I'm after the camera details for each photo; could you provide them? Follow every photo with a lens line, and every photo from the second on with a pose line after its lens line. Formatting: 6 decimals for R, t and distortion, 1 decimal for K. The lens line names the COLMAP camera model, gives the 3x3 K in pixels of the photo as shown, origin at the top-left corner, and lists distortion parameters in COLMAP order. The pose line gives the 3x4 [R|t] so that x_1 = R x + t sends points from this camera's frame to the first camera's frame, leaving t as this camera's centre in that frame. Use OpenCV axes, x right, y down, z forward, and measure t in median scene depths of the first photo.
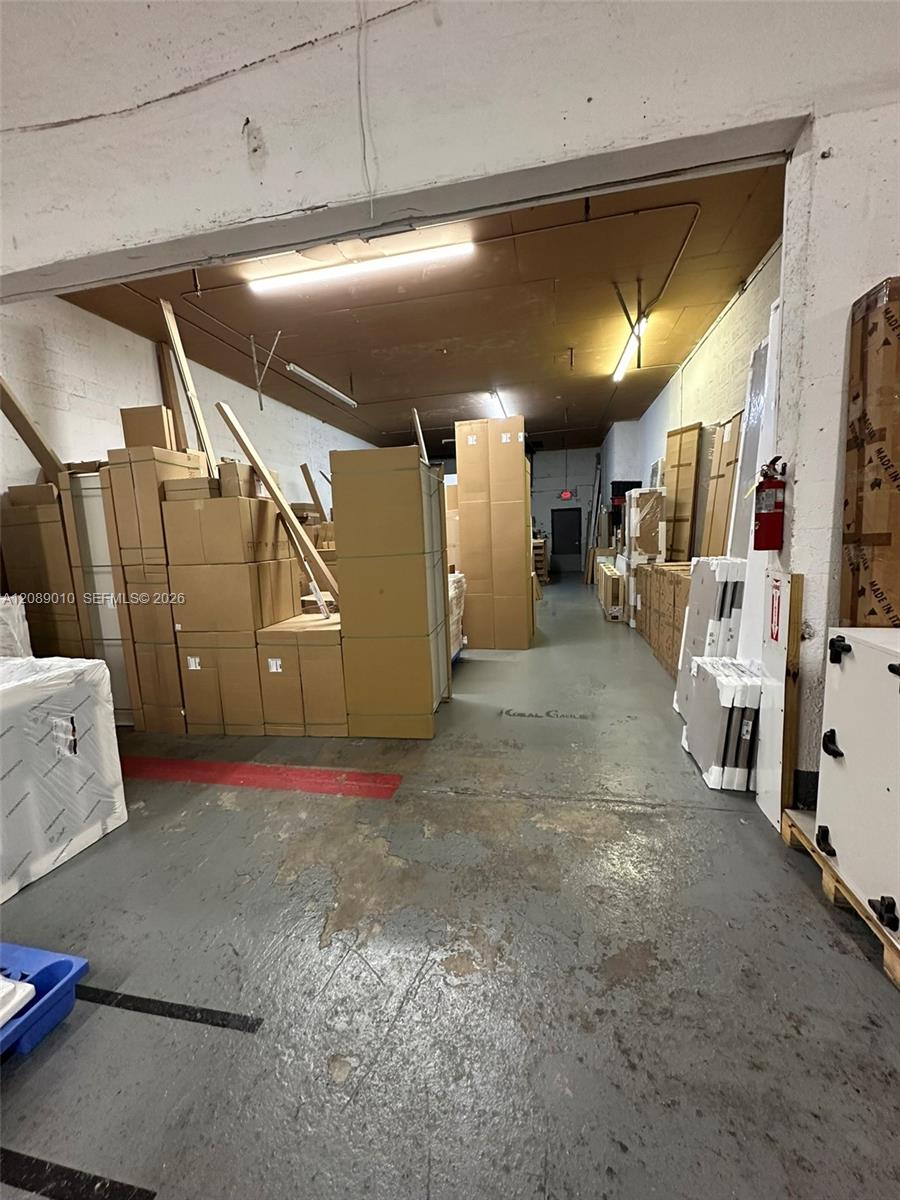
lens RADIAL K [[476.8, 0, 452.7], [0, 476.8, 598.9], [0, 0, 1]] dist [-0.002064, -0.000144]
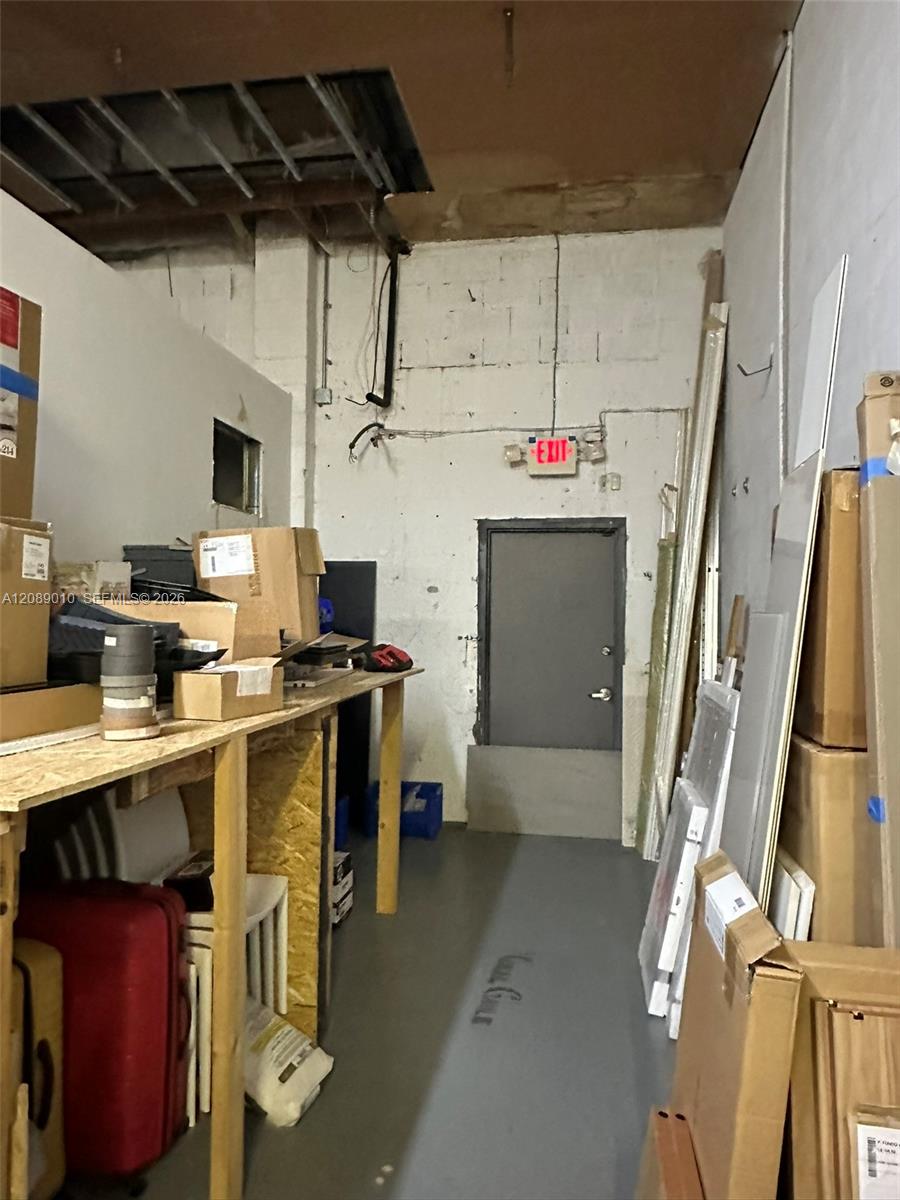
lens RADIAL K [[844.2, 0, 449.0], [0, 844.2, 602.1], [0, 0, 1]] dist [0.052021, -0.072761]
pose [[0.997534, 0.052195, 0.046911, 0.180854], [-0.044779, 0.988094, -0.147190, -0.101823], [-0.054036, 0.144726, 0.987995, 0.657303]]
